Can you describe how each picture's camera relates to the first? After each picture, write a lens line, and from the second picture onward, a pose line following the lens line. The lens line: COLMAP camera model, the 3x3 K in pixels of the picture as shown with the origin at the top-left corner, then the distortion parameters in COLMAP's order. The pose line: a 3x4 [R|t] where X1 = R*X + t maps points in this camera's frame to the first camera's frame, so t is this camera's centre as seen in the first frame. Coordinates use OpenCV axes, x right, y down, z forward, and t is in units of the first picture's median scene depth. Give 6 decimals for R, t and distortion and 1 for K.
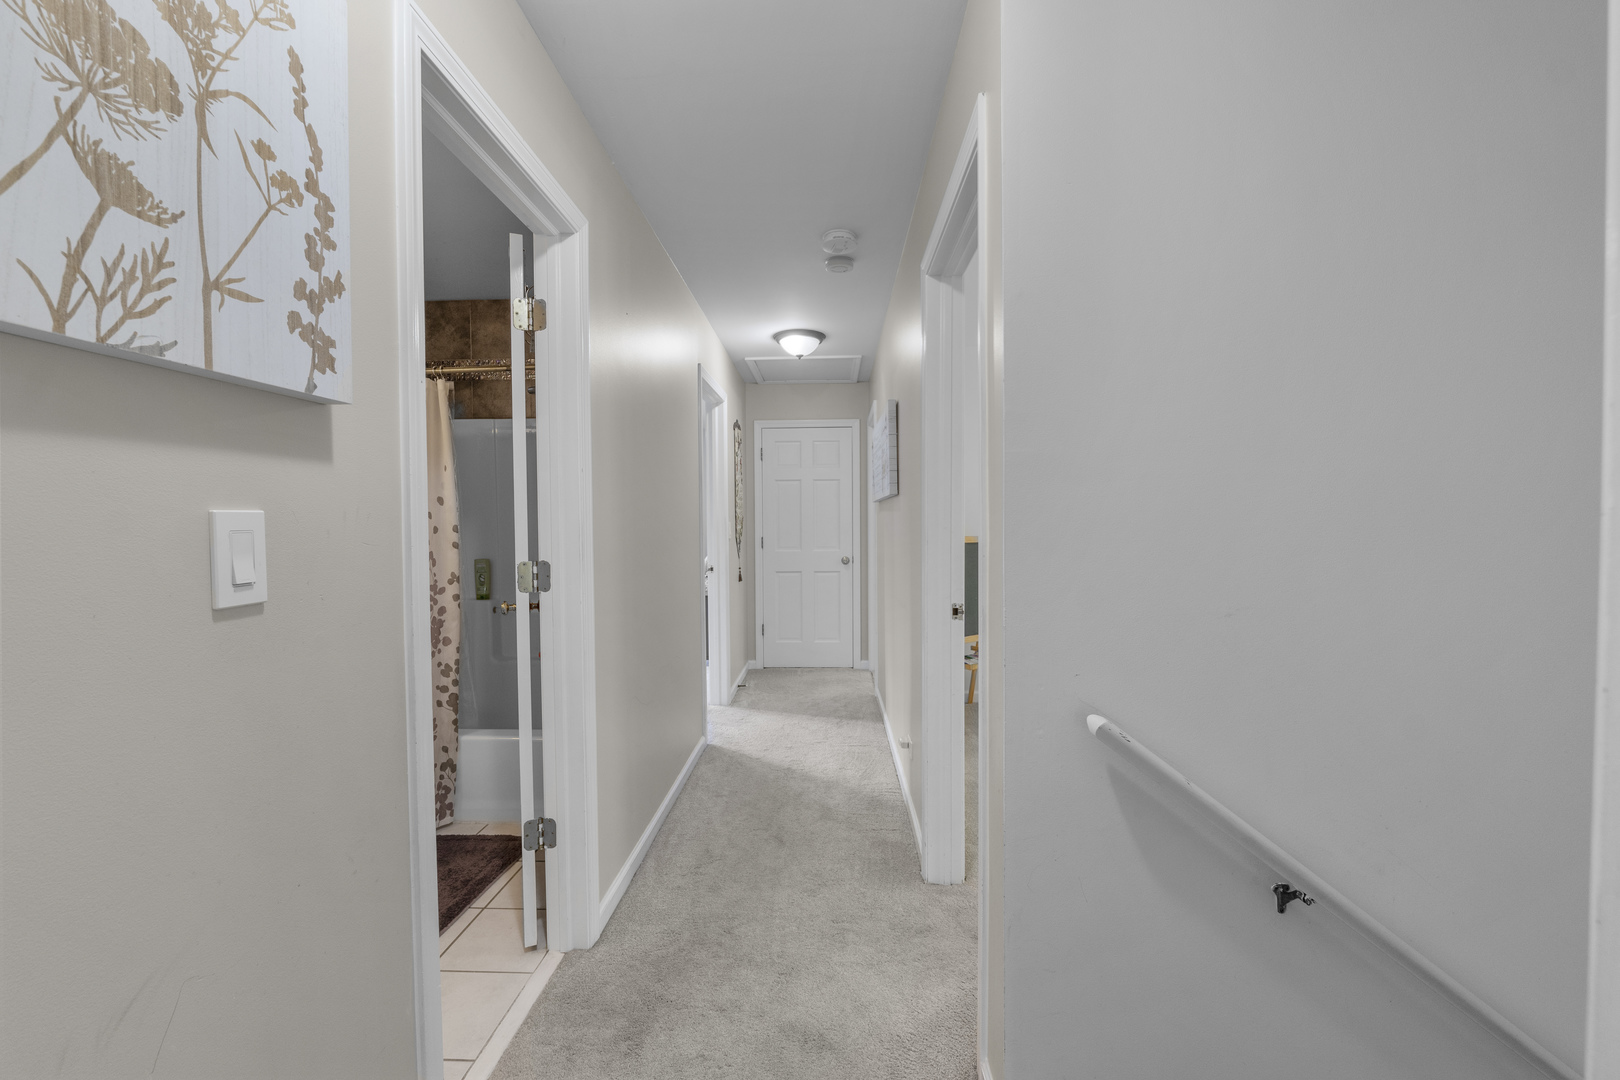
lens RADIAL K [[656.7, 0, 803.8], [0, 656.7, 539.8], [0, 0, 1]] dist [-0.012653, 0.000445]
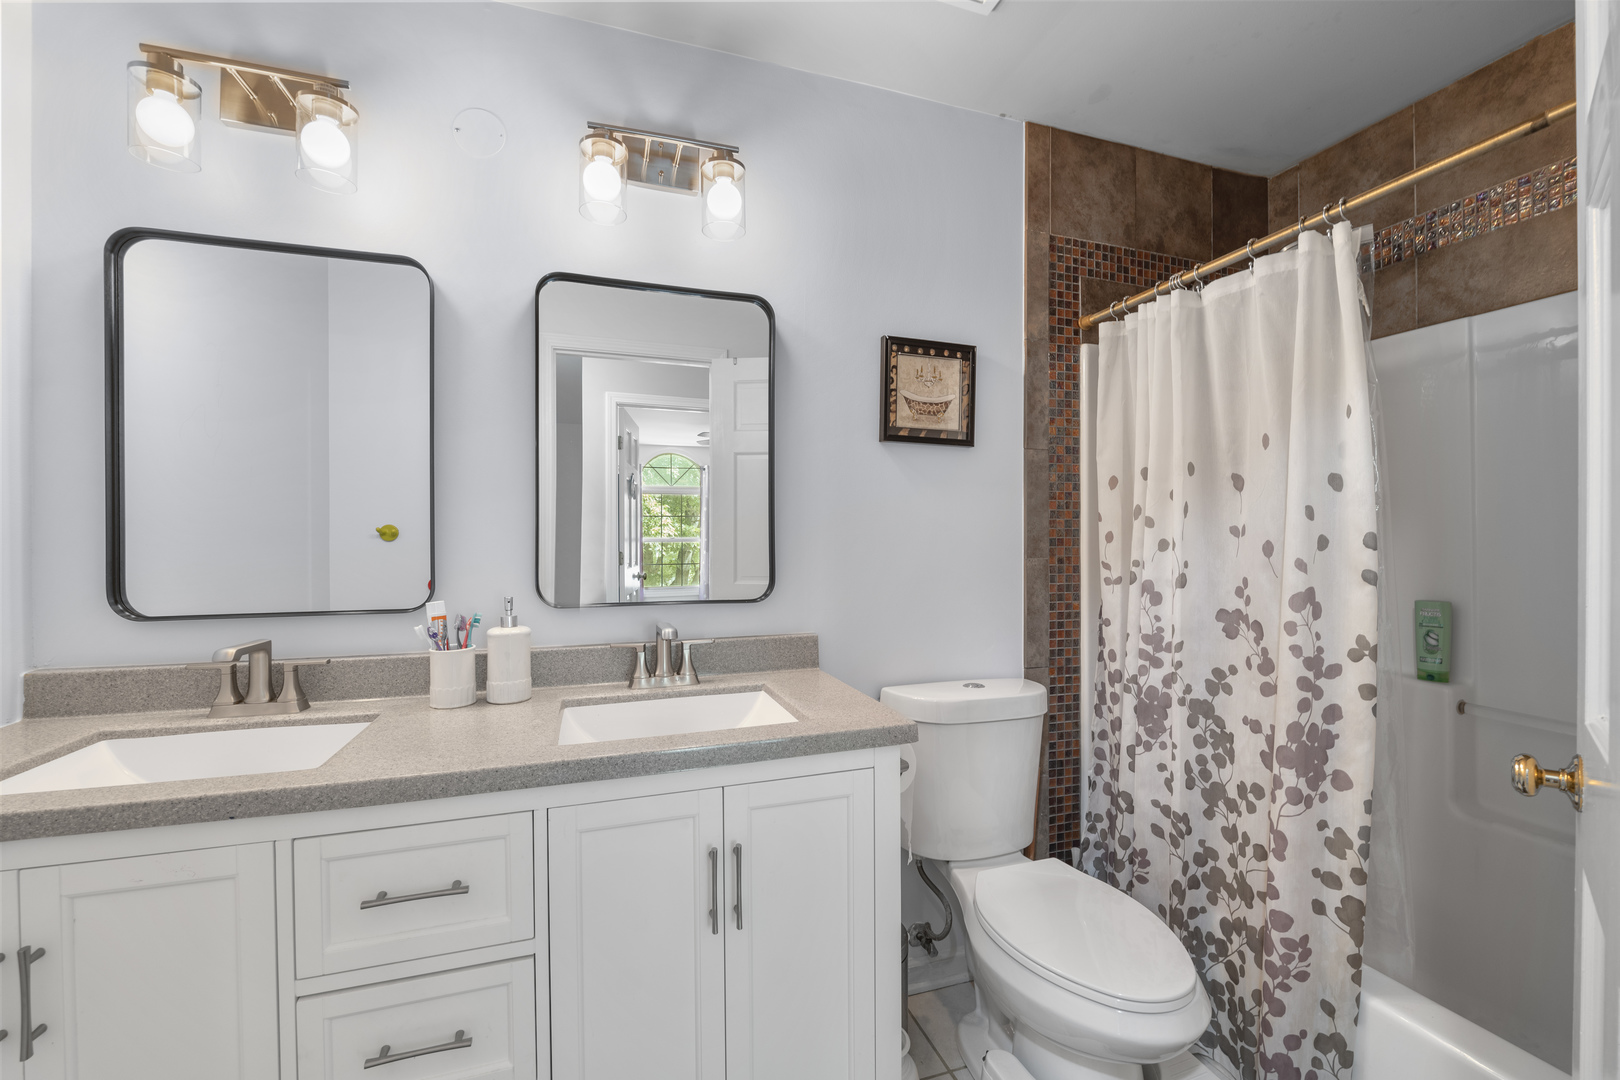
lens RADIAL K [[656.7, 0, 800.4], [0, 656.7, 539.6], [0, 0, 1]] dist [-0.012653, 0.000445]
pose [[0.346738, 0.012163, -0.937883, -0.245059], [-0.024065, 0.999702, 0.004068, -0.010127], [0.937653, 0.021159, 0.346927, 0.470471]]
